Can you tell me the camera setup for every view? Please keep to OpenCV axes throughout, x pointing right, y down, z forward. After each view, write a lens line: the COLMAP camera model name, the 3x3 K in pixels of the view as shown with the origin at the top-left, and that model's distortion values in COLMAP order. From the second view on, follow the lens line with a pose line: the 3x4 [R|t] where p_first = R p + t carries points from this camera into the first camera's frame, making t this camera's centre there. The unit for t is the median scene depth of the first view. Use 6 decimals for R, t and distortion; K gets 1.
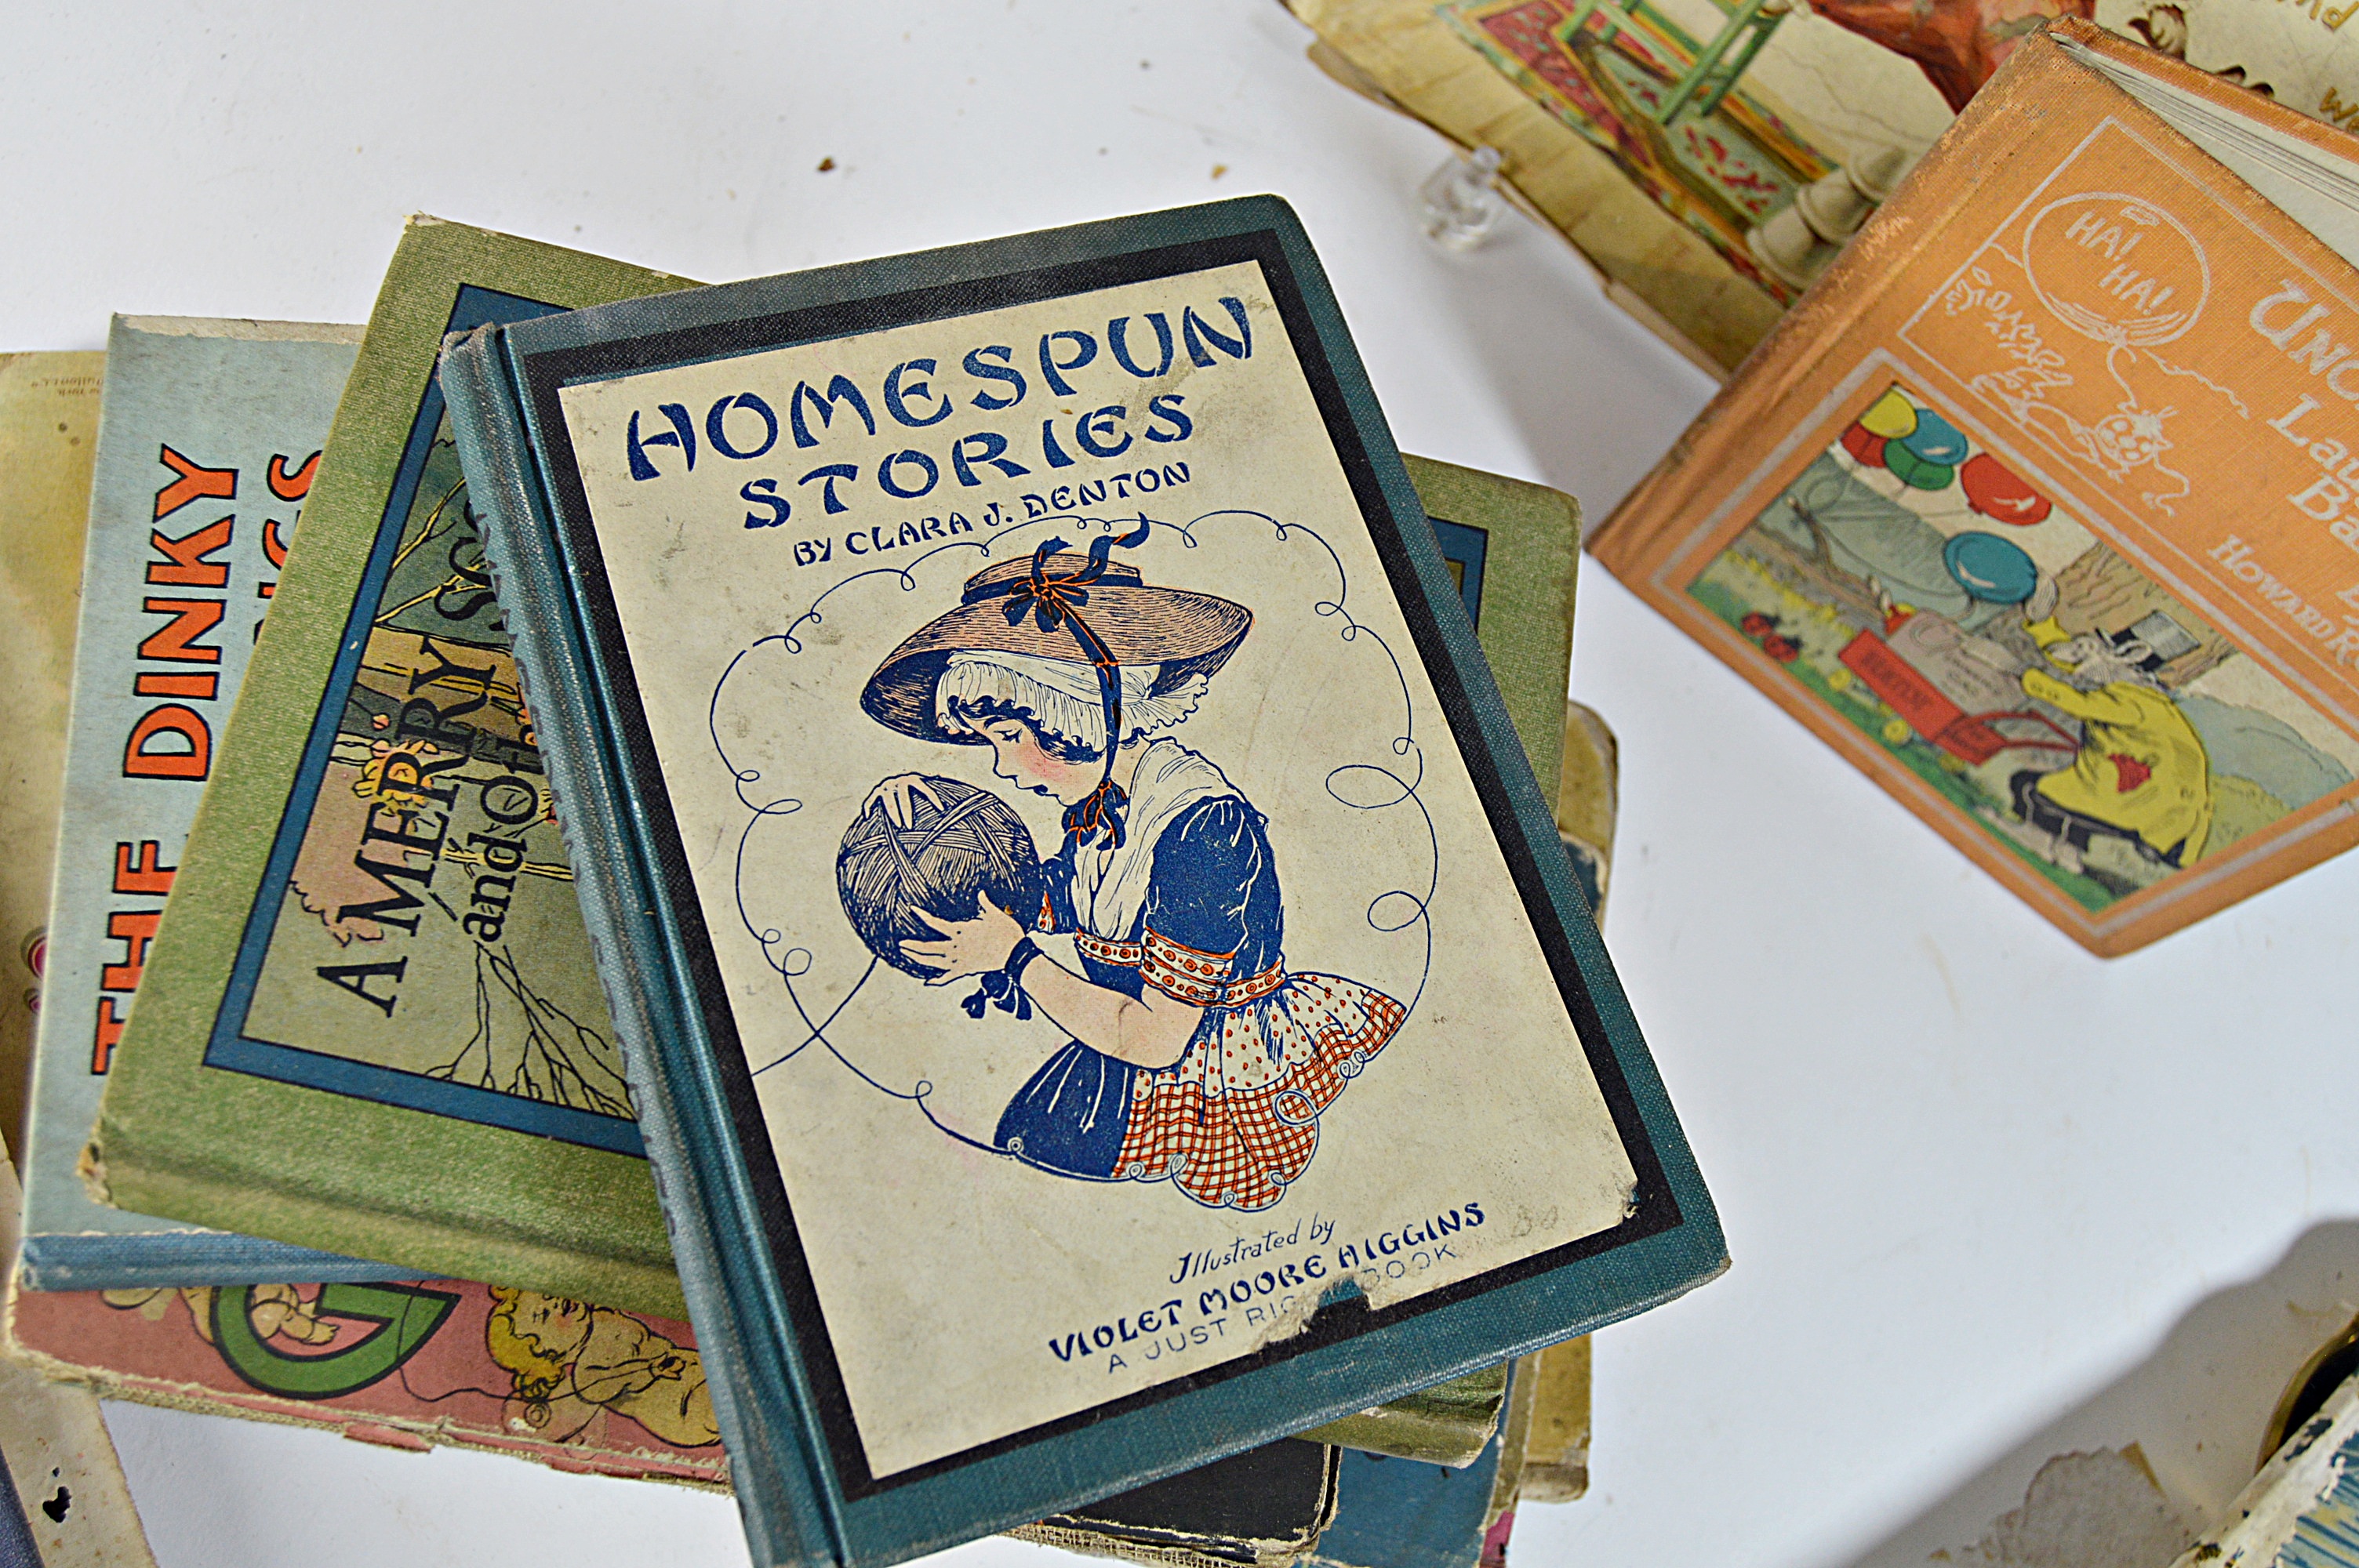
lens RADIAL K [[2375.0, 0, 1179.5], [0, 2375.0, 784.0], [0, 0, 1]] dist [-0.076834, 0.027350]
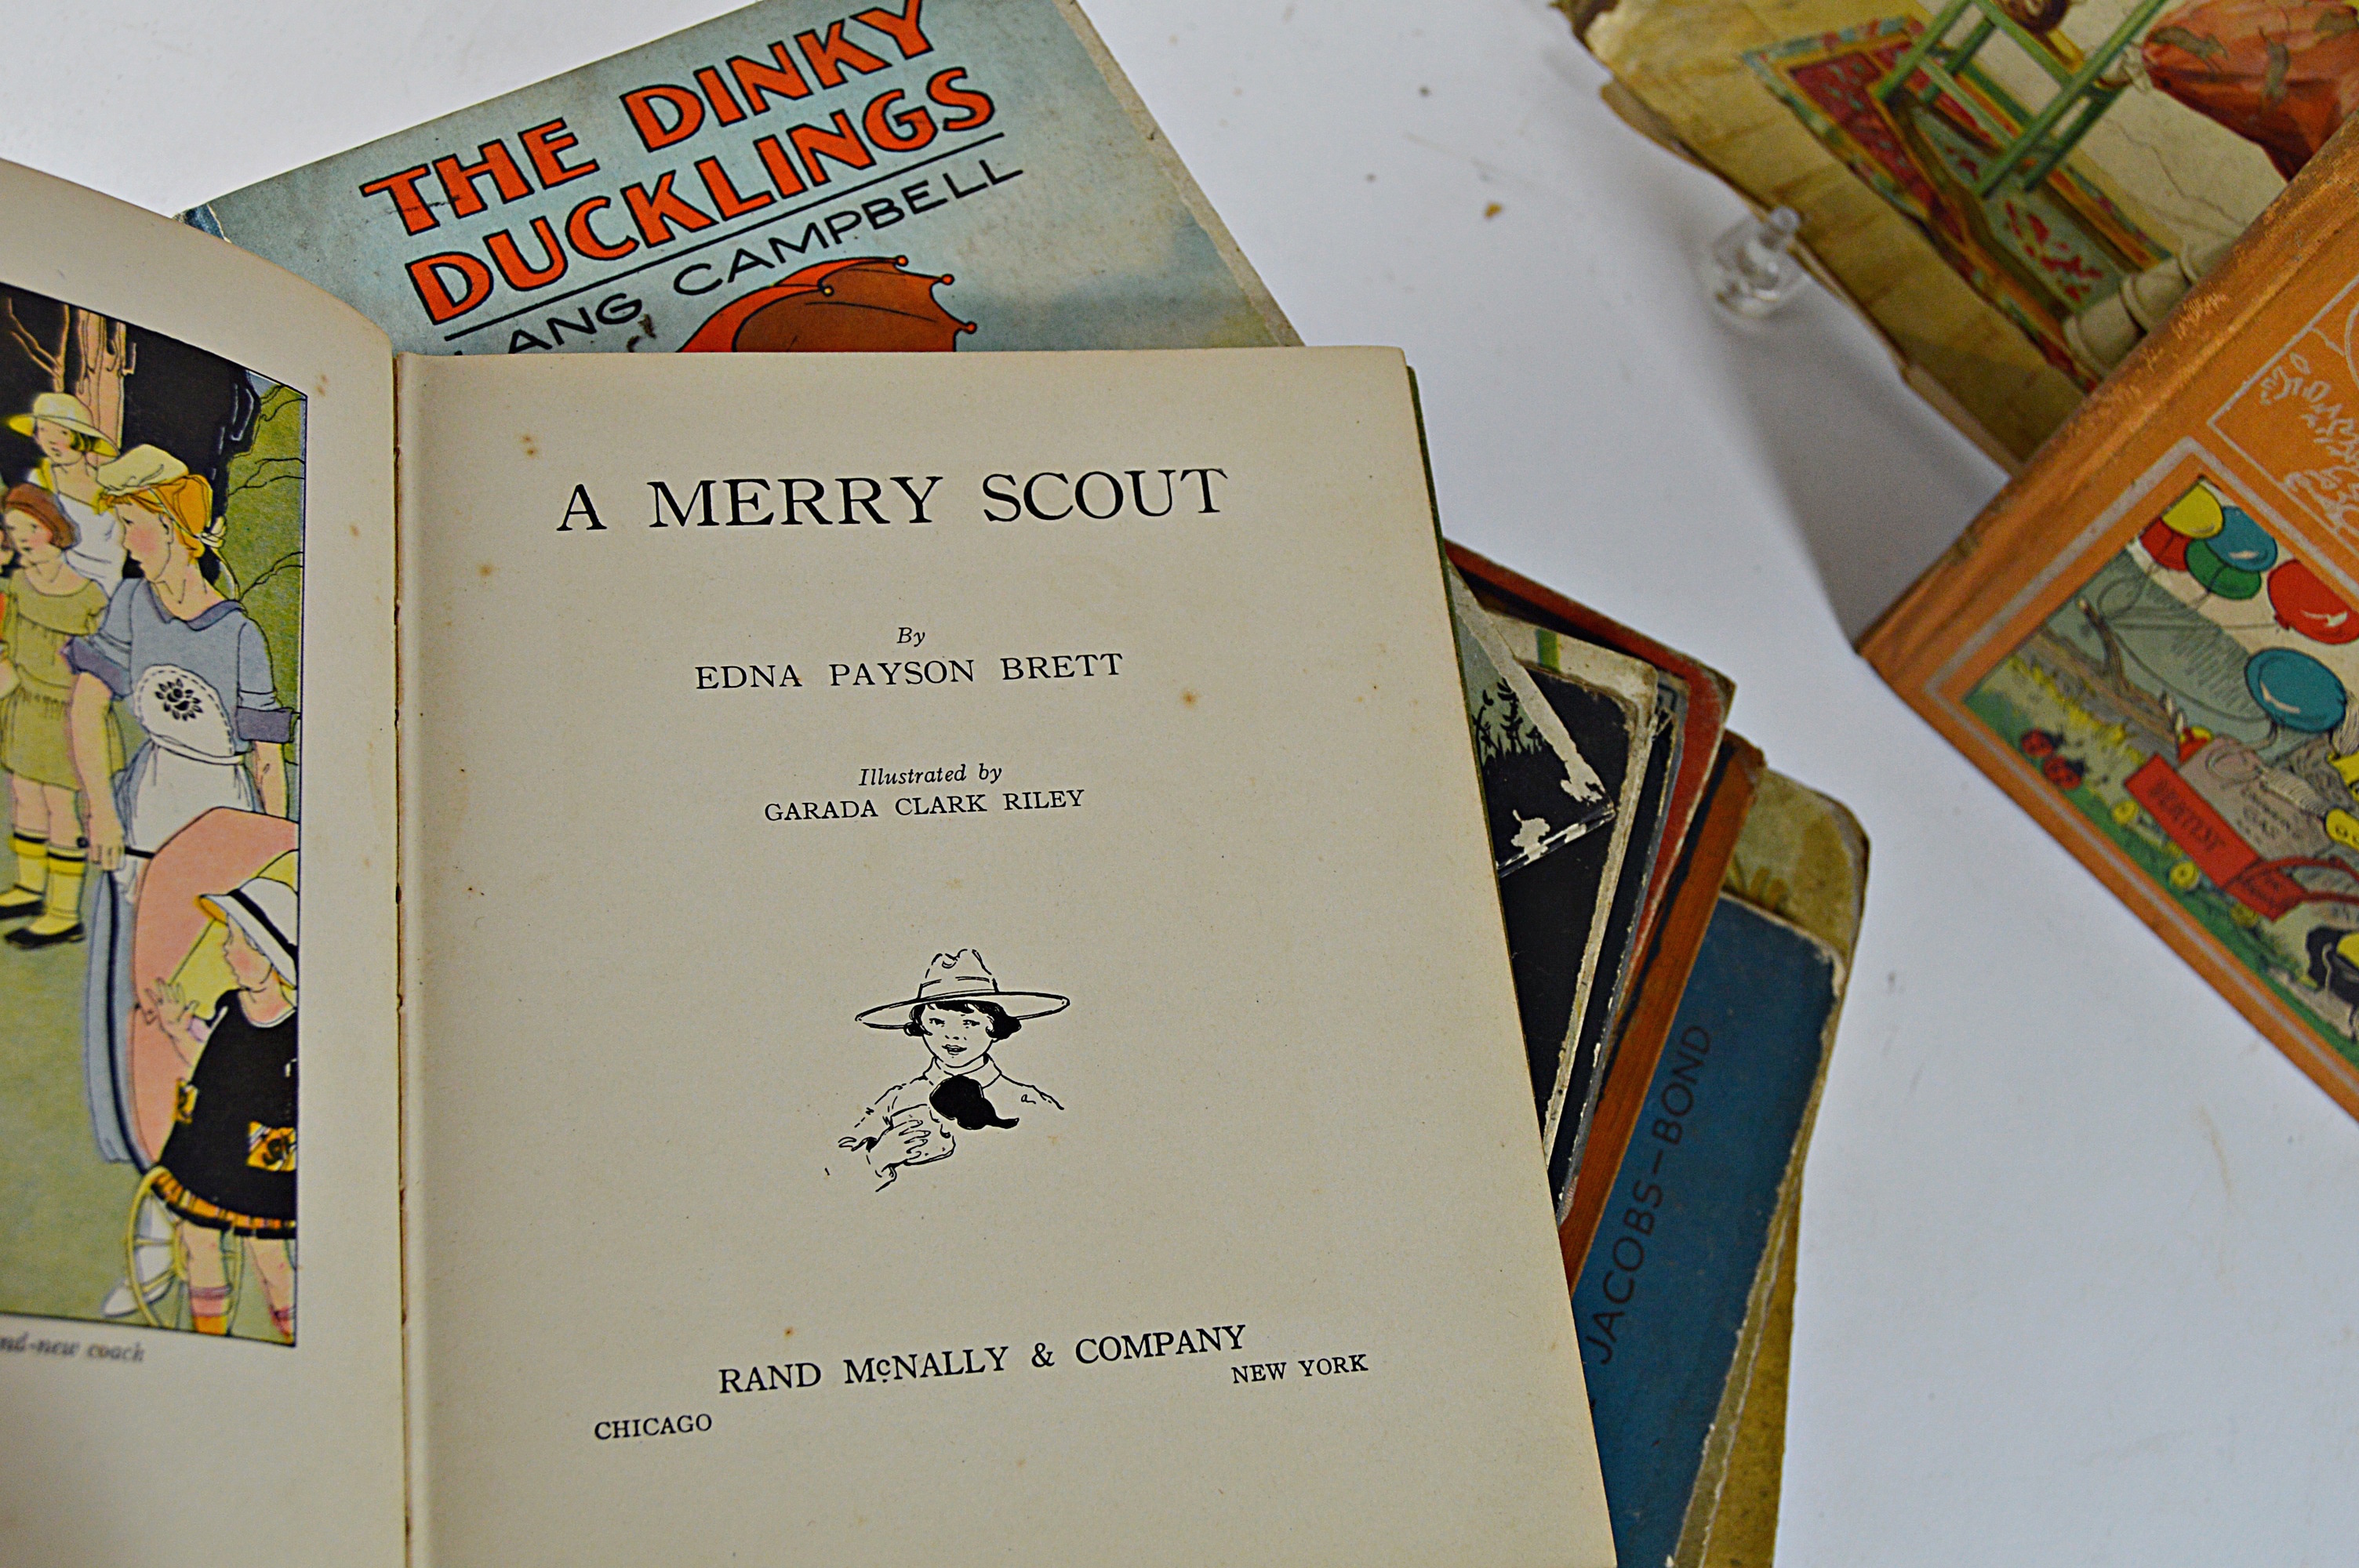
lens RADIAL K [[2857.9, 0, 1179.5], [0, 2857.9, 784.0], [0, 0, 1]] dist [-0.046303, -0.018015]
pose [[0.992479, 0.097715, -0.073735, -0.001124], [-0.102978, 0.992124, -0.071307, 0.064682], [0.066186, 0.078364, 0.994725, -0.117263]]
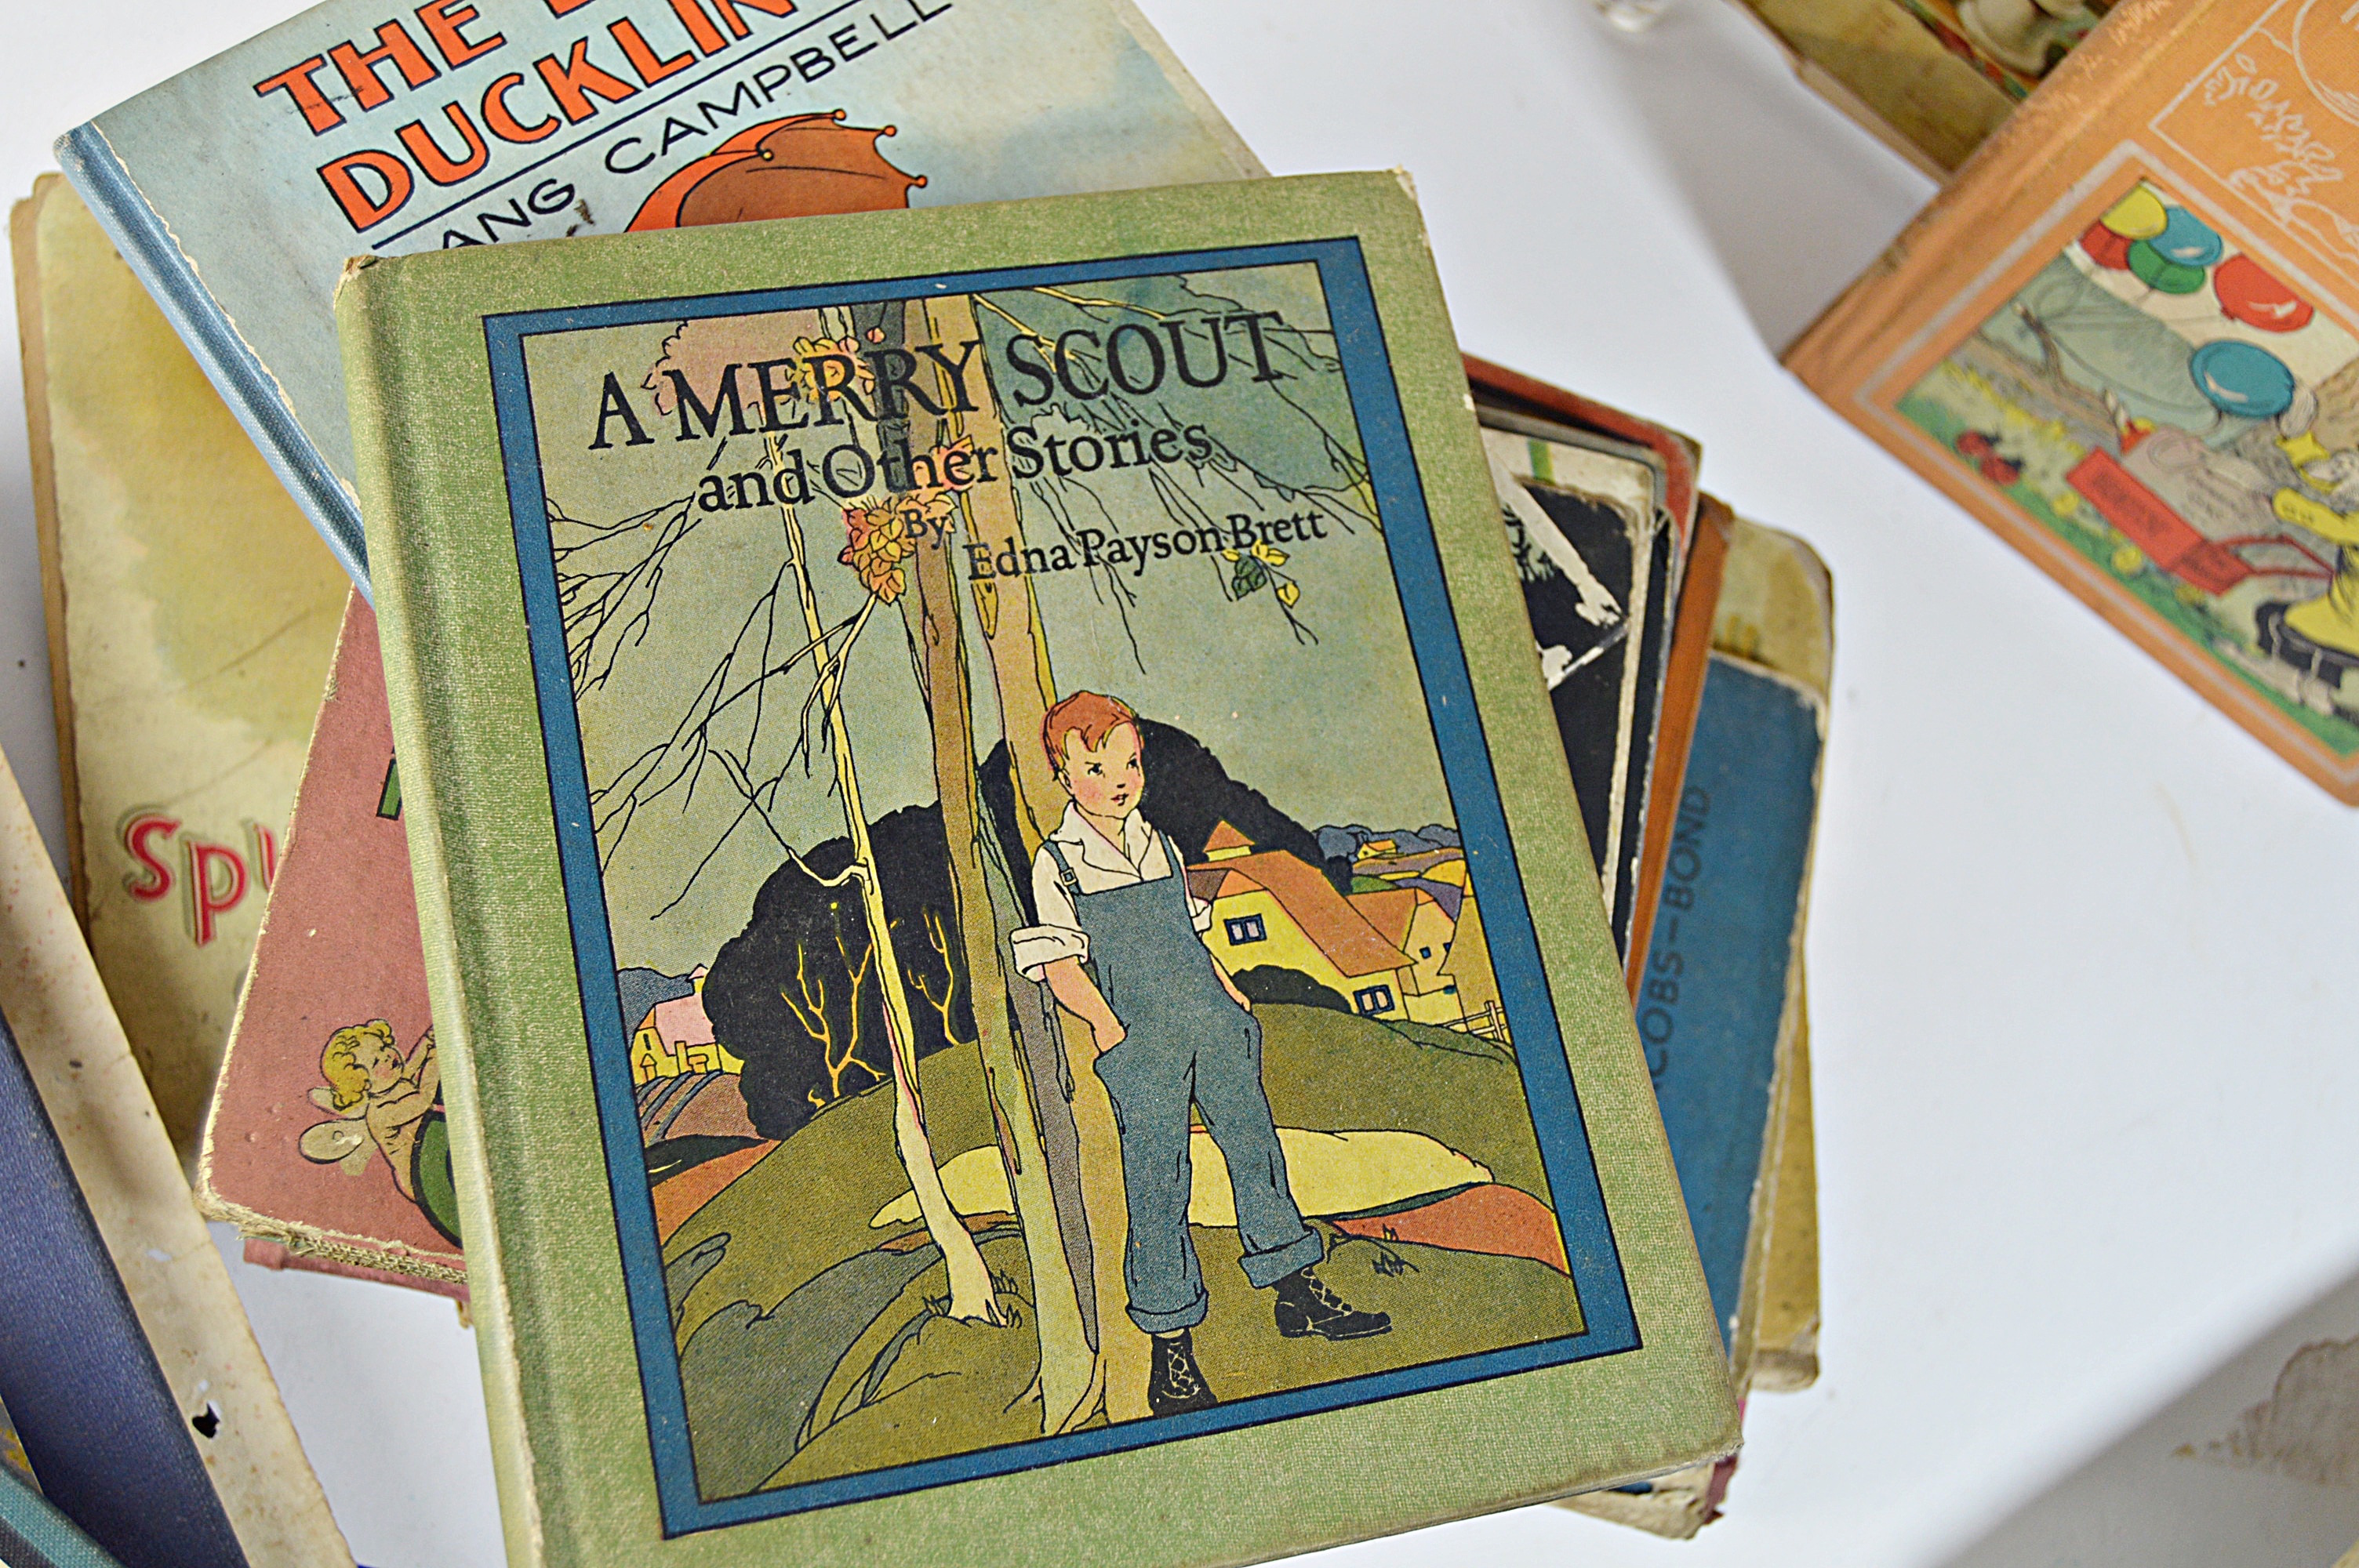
lens RADIAL K [[2857.9, 0, 1179.5], [0, 2857.9, 784.0], [0, 0, 1]] dist [-0.046303, -0.018015]
pose [[0.999856, -0.015739, 0.006370, -0.074894], [0.015390, 0.998554, 0.051508, 0.002074], [-0.007171, -0.051403, 0.998652, -0.101656]]
